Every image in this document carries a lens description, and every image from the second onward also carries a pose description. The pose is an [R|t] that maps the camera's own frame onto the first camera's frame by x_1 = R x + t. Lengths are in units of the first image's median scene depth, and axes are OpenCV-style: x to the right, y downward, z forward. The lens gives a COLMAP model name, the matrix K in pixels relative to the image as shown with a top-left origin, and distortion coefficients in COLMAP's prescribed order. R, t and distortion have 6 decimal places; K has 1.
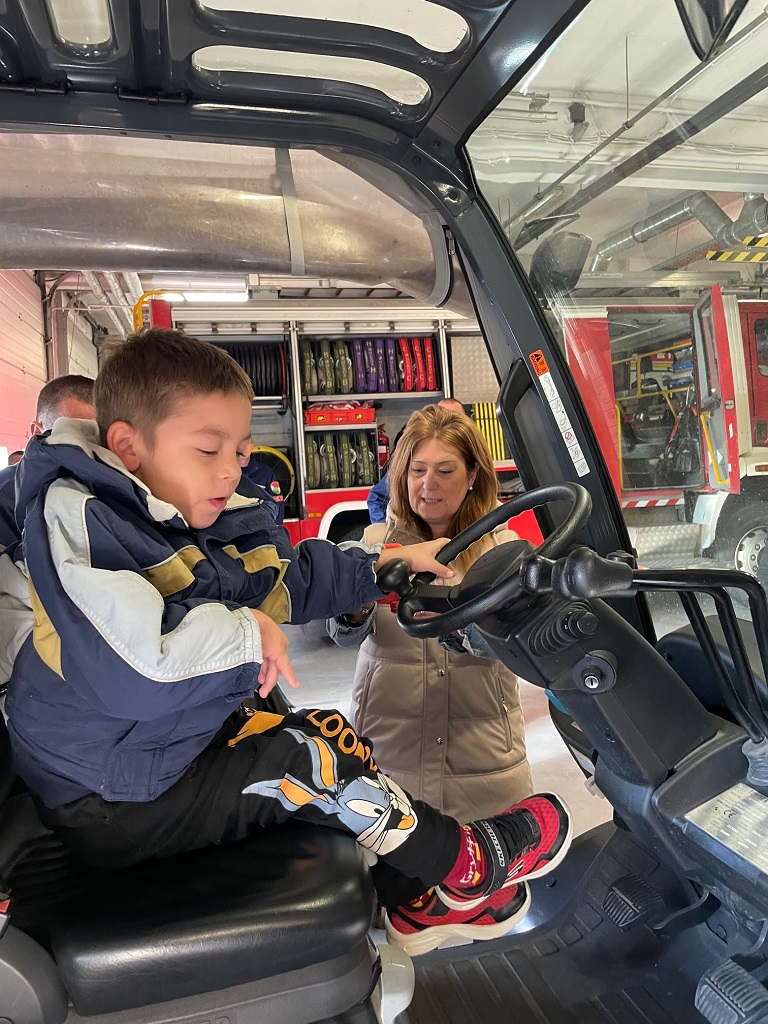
lens RADIAL K [[769.5, 0, 384.9], [0, 769.5, 513.6], [0, 0, 1]] dist [0.063330, -0.004778]
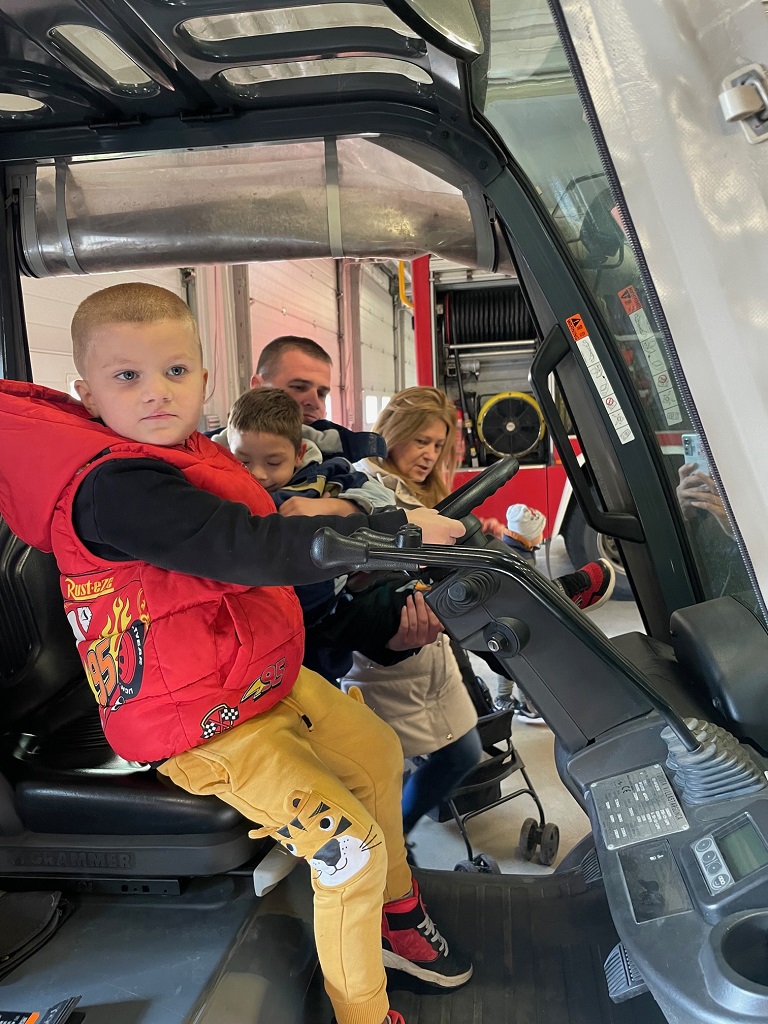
lens RADIAL K [[769.5, 0, 381.3], [0, 769.5, 511.6], [0, 0, 1]] dist [0.063330, -0.004778]
pose [[0.929230, 0.050552, -0.366028, 0.336311], [-0.023901, 0.996746, 0.076982, -0.030667], [0.368729, -0.062786, 0.927414, -0.022323]]
